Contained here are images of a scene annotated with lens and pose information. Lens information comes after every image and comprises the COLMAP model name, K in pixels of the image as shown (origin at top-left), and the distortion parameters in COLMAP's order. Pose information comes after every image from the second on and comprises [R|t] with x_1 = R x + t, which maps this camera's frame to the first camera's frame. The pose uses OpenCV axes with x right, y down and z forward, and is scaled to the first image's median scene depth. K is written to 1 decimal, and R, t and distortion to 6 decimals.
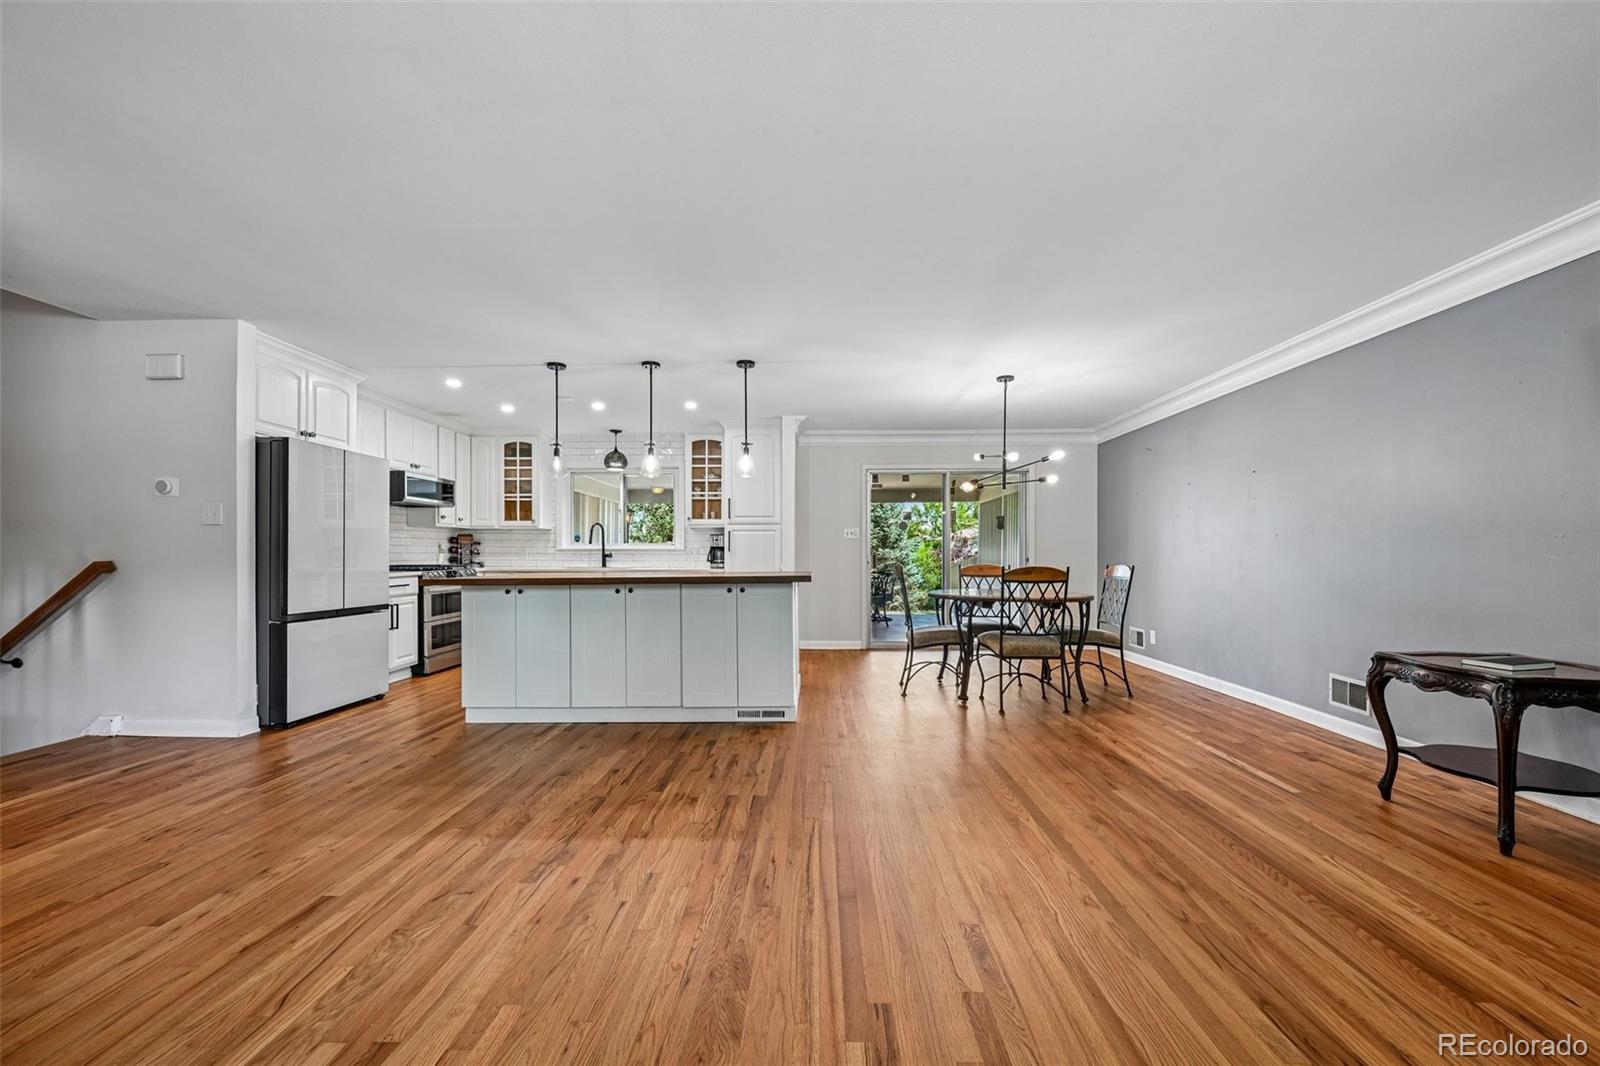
lens RADIAL K [[628.1, 0, 802.8], [0, 628.1, 555.6], [0, 0, 1]] dist [-0.001090, 0.000263]
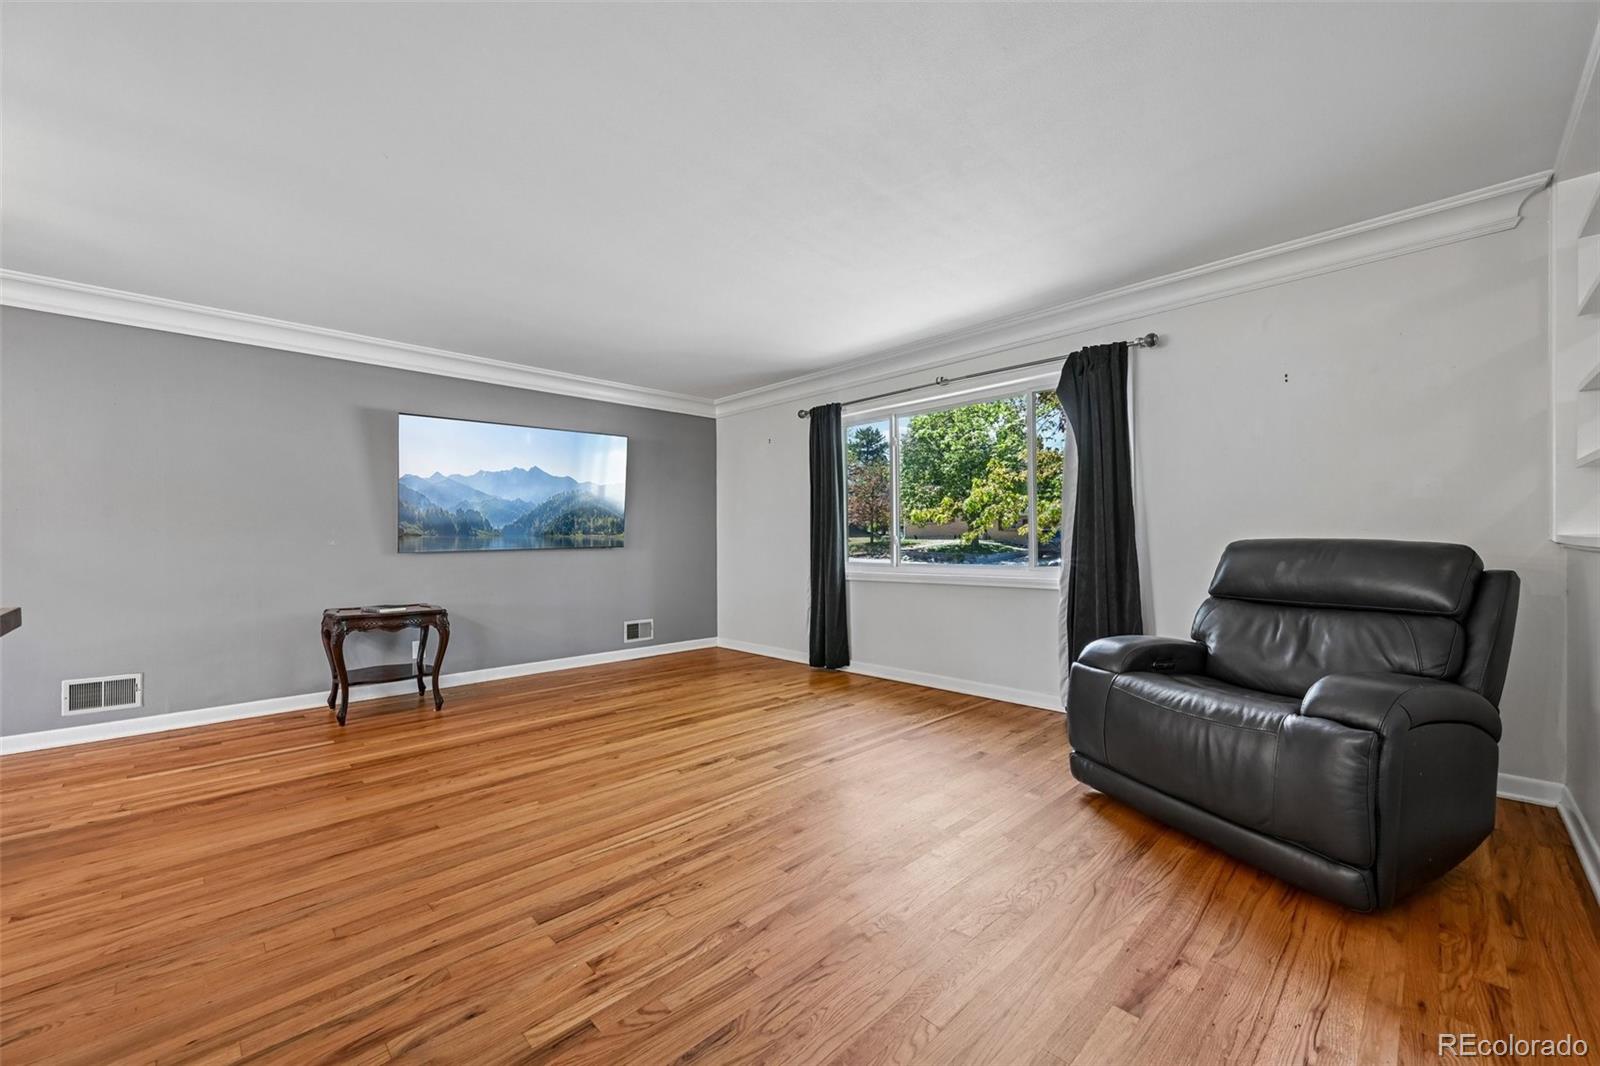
lens RADIAL K [[628.1, 0, 804.8], [0, 628.1, 540.6], [0, 0, 1]] dist [-0.001090, 0.000263]
pose [[-0.715456, 0.003528, 0.698649, -0.451586], [0.009991, 0.999937, 0.005183, -0.001478], [-0.698586, 0.010688, -0.715446, 0.803486]]
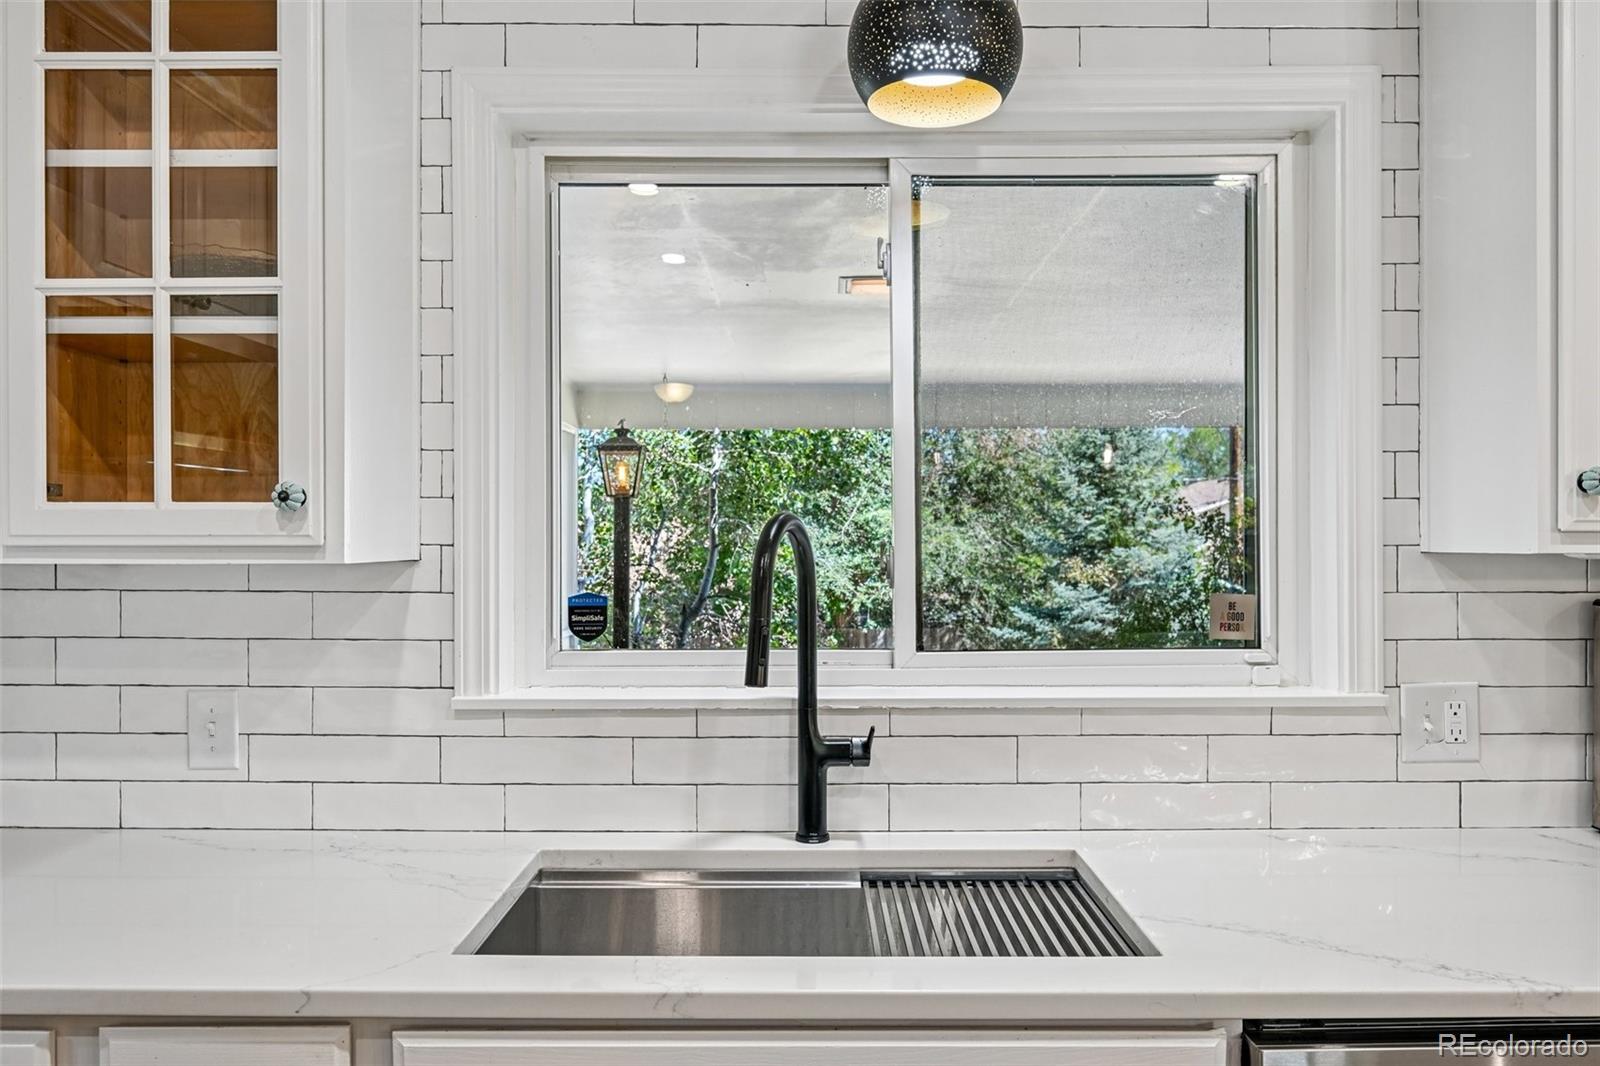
lens RADIAL K [[1184.4, 0, 808.7], [0, 1184.4, 538.8], [0, 0, 1]] dist [0.012028, 0.007764]
pose [[0.999877, -0.003049, 0.015414, -0.530778], [0.003125, 0.999983, -0.004920, -0.074992], [-0.015399, 0.004968, 0.999869, 1.227626]]
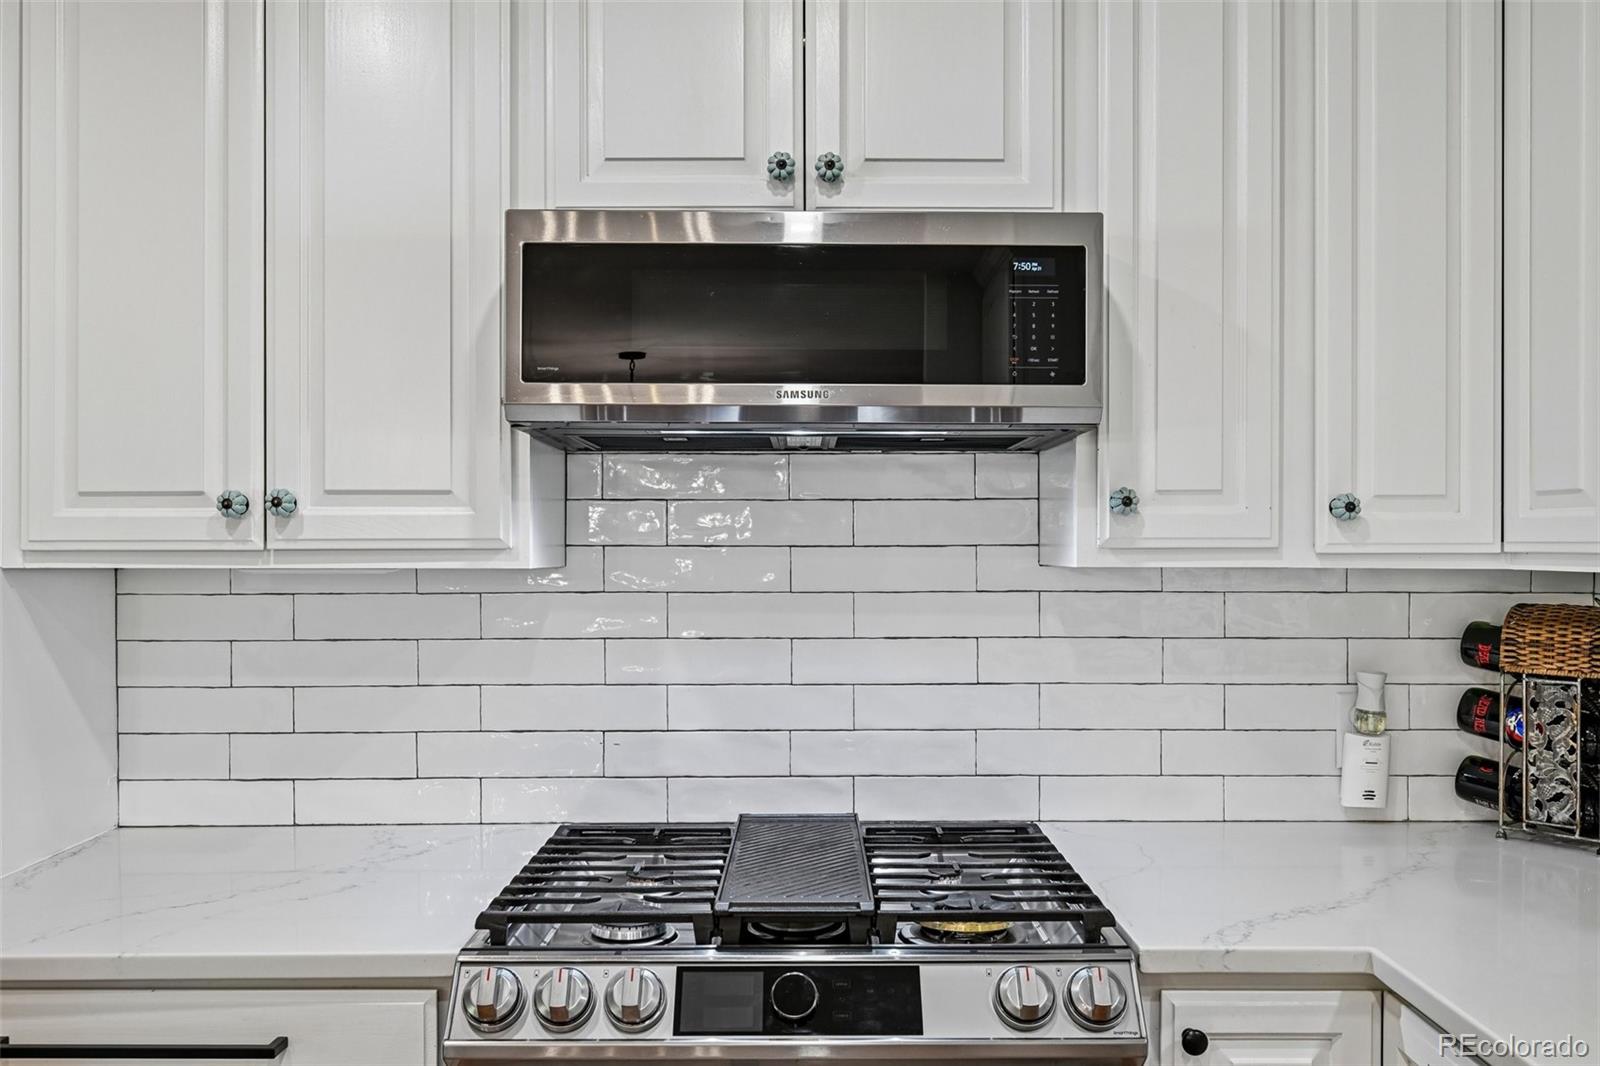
lens RADIAL K [[1314.4, 0, 800.4], [0, 1314.4, 535.3], [0, 0, 1]] dist [-0.016166, -0.008597]
pose [[0.029416, -0.006335, -0.999547, -0.427735], [-0.007092, 0.999953, -0.006546, -0.076073], [0.999542, 0.007281, 0.029370, 1.357479]]
